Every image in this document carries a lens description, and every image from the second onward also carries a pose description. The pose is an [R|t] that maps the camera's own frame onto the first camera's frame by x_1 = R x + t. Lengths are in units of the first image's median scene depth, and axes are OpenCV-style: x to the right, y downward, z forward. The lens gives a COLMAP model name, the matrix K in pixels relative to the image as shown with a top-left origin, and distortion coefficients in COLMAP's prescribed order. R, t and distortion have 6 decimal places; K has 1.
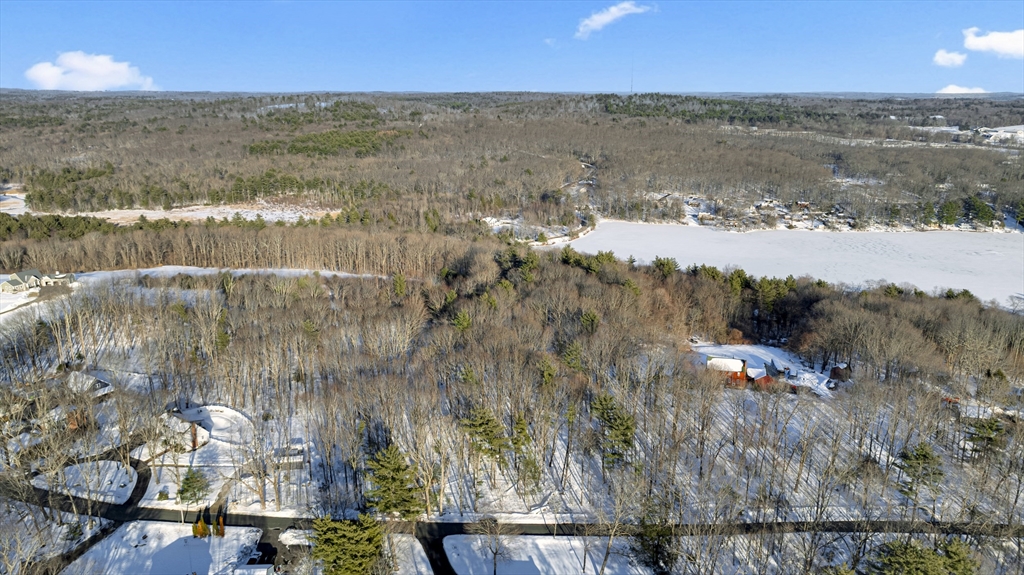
lens RADIAL K [[722.7, 0, 516.3], [0, 722.7, 285.9], [0, 0, 1]] dist [-0.028041, 0.037147]
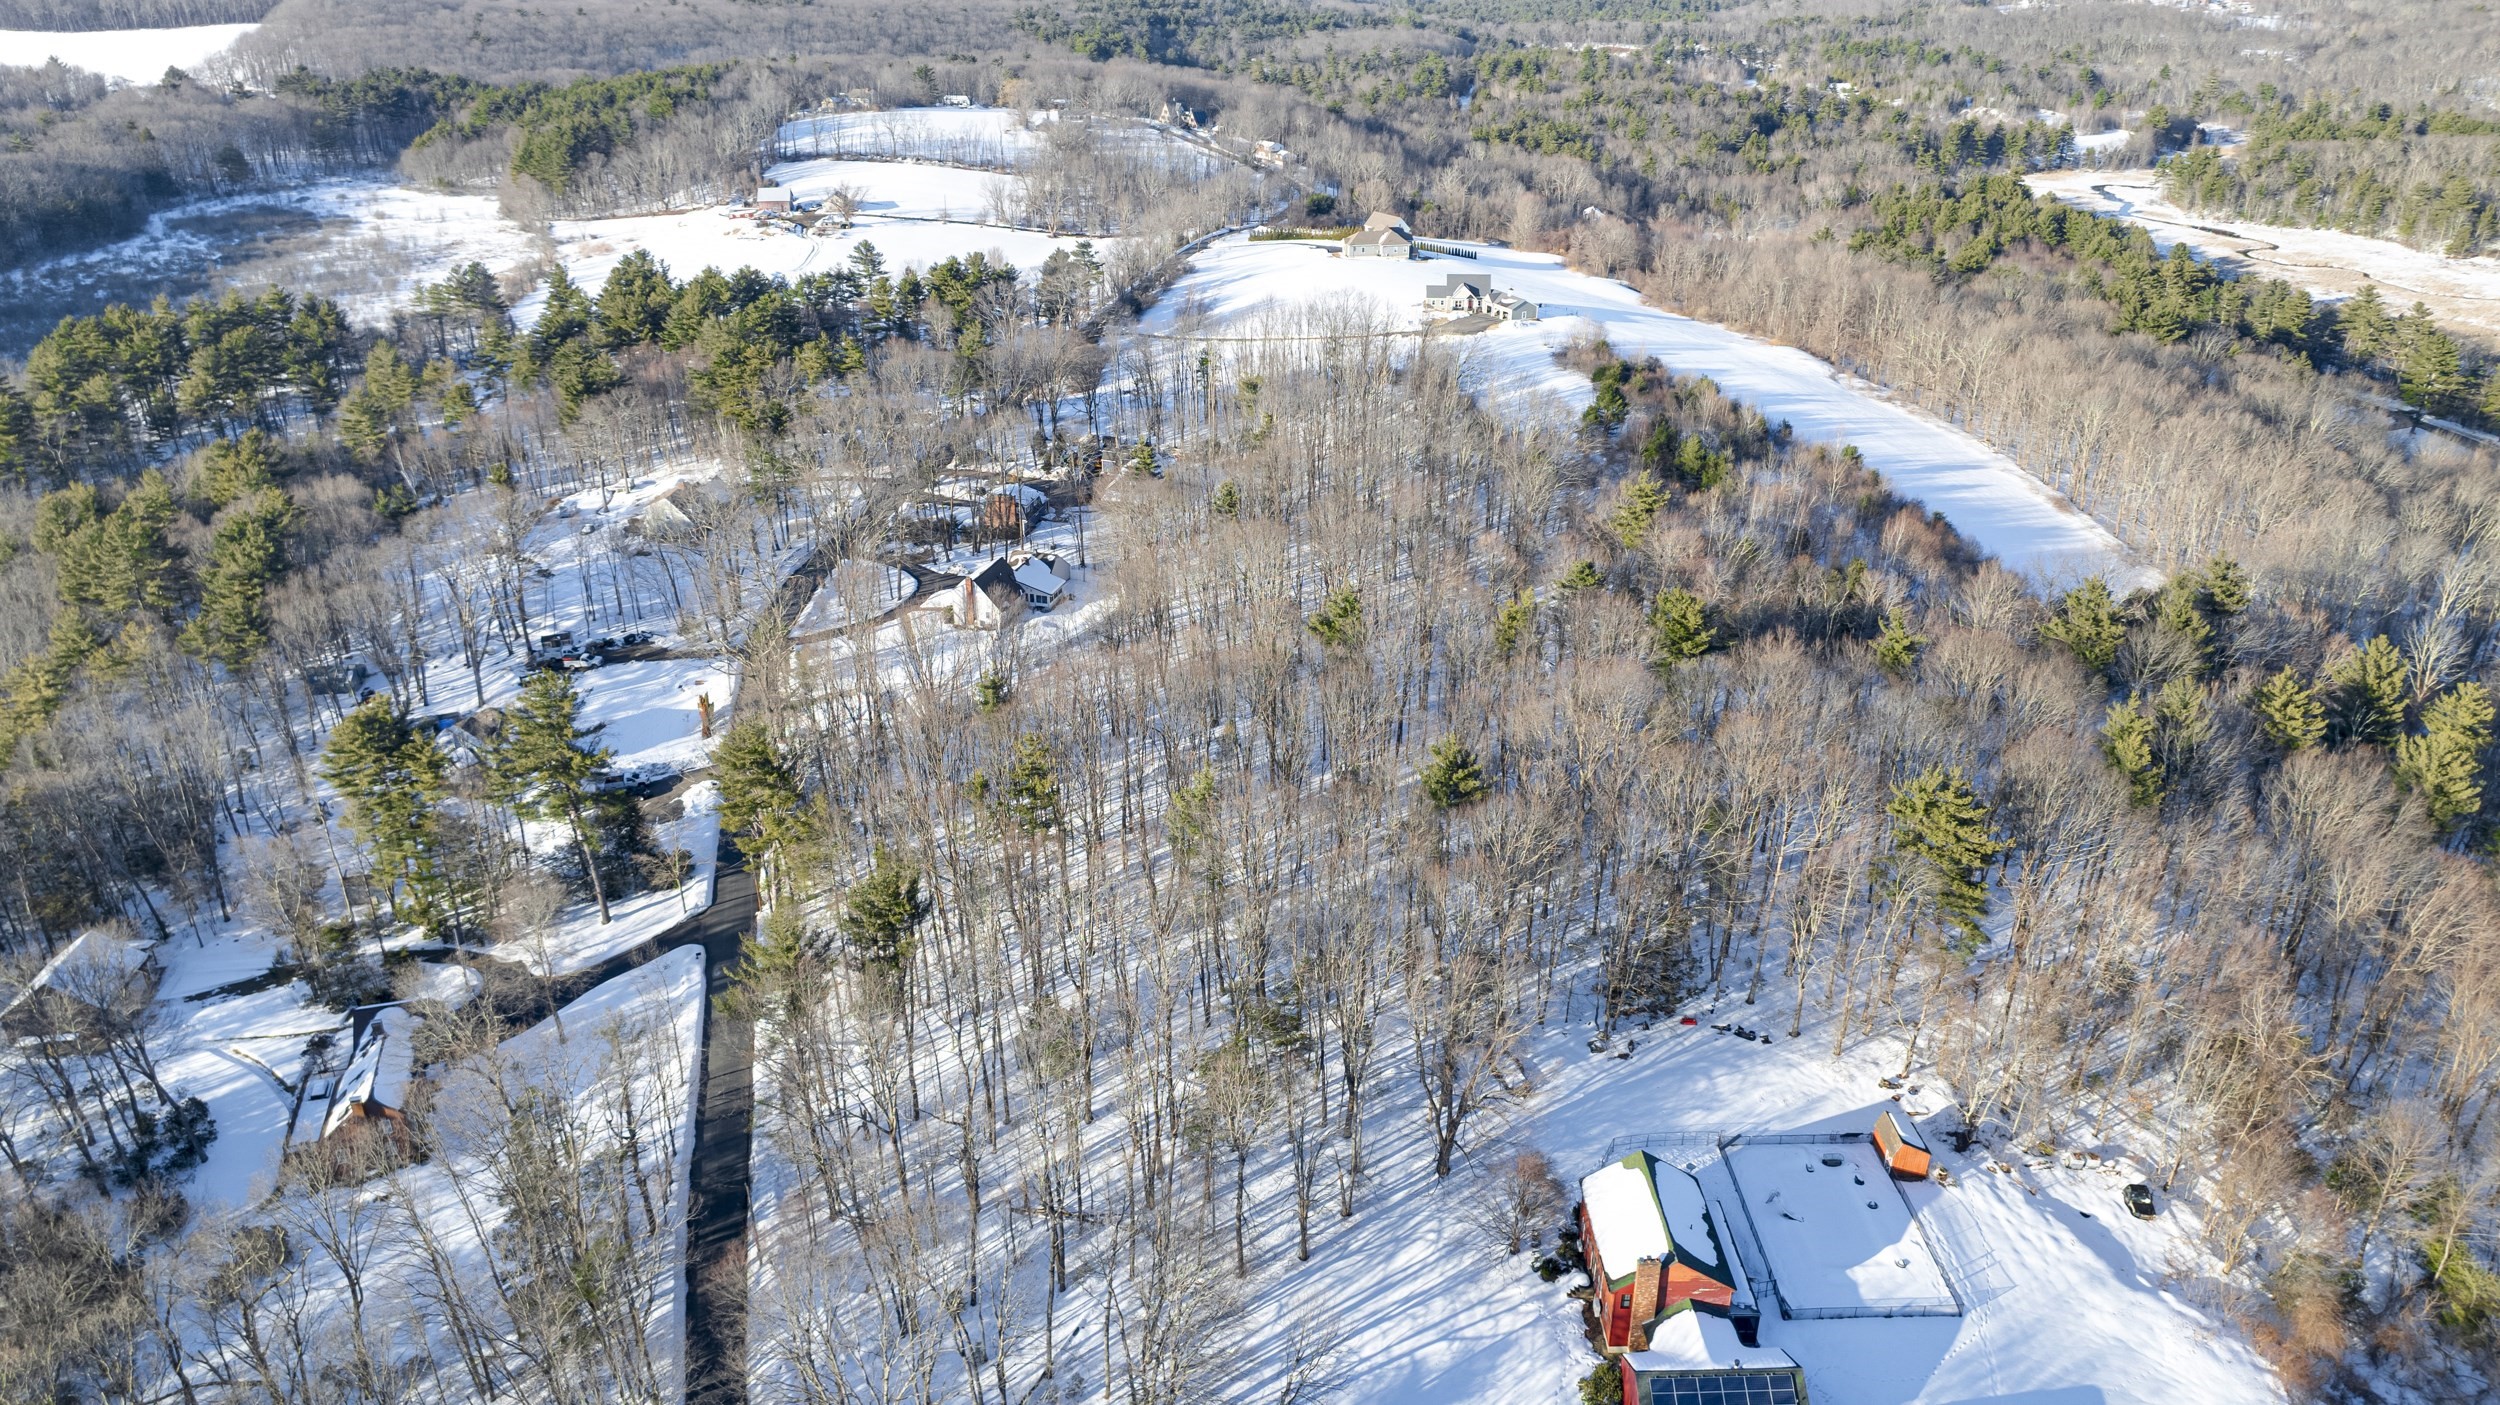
lens RADIAL K [[1764.3, 0, 1263.6], [0, 1764.3, 692.6], [0, 0, 1]] dist [-0.028041, 0.037147]
pose [[0.282585, 0.406621, -0.868795, 0.175763], [-0.259267, 0.904377, 0.338945, -0.051967], [0.923540, 0.129469, 0.360986, 0.176723]]
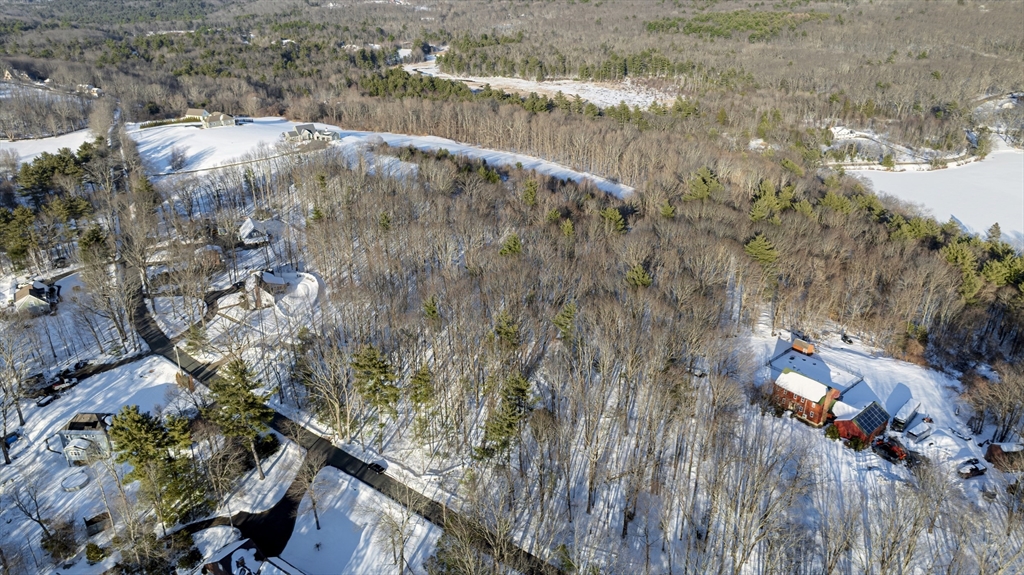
lens RADIAL K [[722.7, 0, 516.2], [0, 722.7, 289.0], [0, 0, 1]] dist [-0.028041, 0.037147]
pose [[0.821299, 0.241627, -0.516802, 0.104943], [-0.155543, 0.966399, 0.204644, -0.021545], [0.548885, -0.087689, 0.831286, 0.071539]]
